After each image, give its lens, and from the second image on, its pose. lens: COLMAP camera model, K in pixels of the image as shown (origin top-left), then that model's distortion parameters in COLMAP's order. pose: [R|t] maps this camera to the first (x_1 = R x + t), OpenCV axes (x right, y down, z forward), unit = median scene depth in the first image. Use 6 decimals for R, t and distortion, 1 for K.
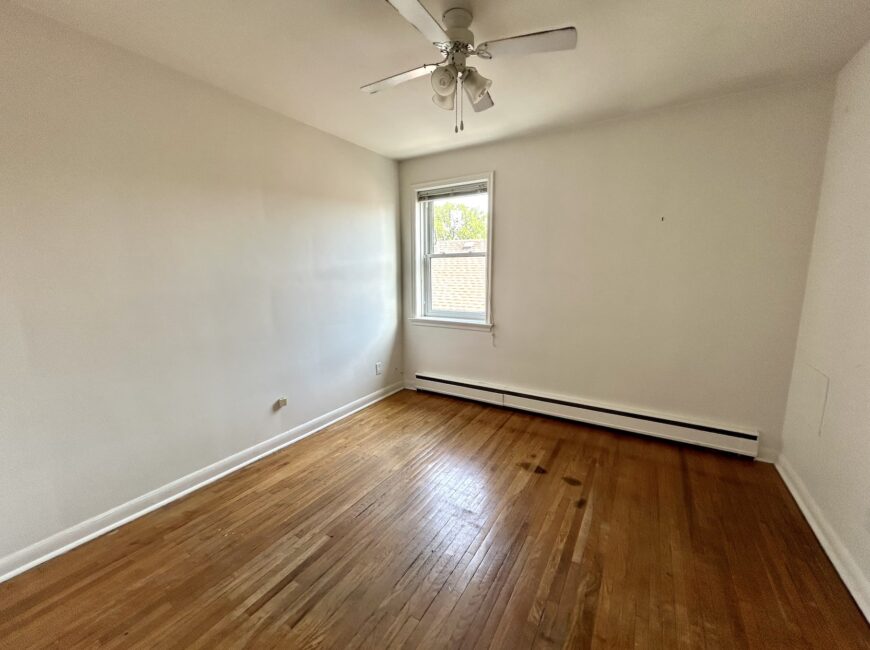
lens RADIAL K [[355.4, 0, 432.5], [0, 355.4, 325.5], [0, 0, 1]] dist [-0.000381, 0.002385]
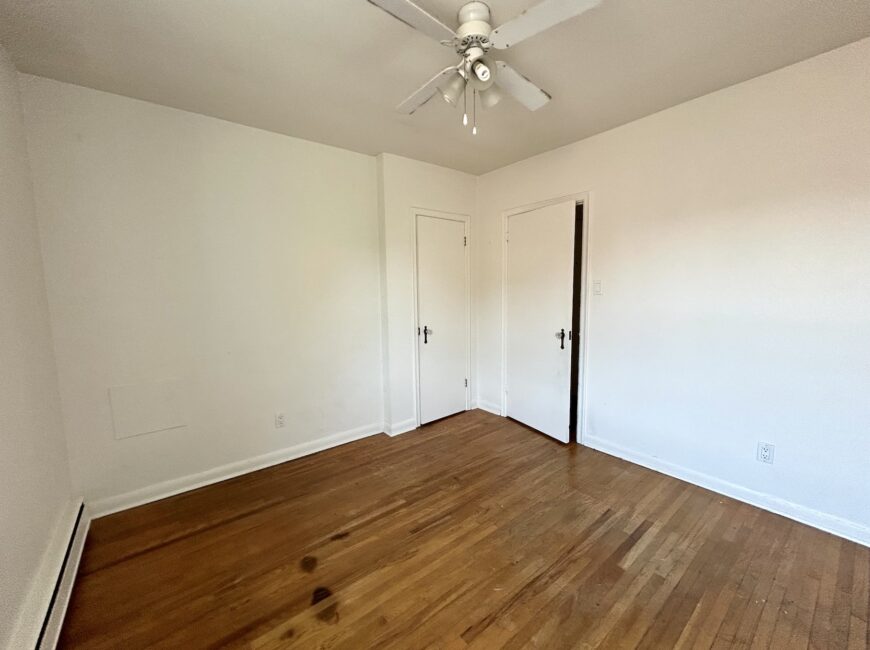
lens RADIAL K [[355.4, 0, 432.5], [0, 355.4, 325.5], [0, 0, 1]] dist [-0.000381, 0.002385]
pose [[-0.940394, -0.012603, 0.339853, -0.132881], [0.077697, 0.964922, 0.250776, -0.275299], [-0.331092, 0.262234, -0.906428, 1.785138]]
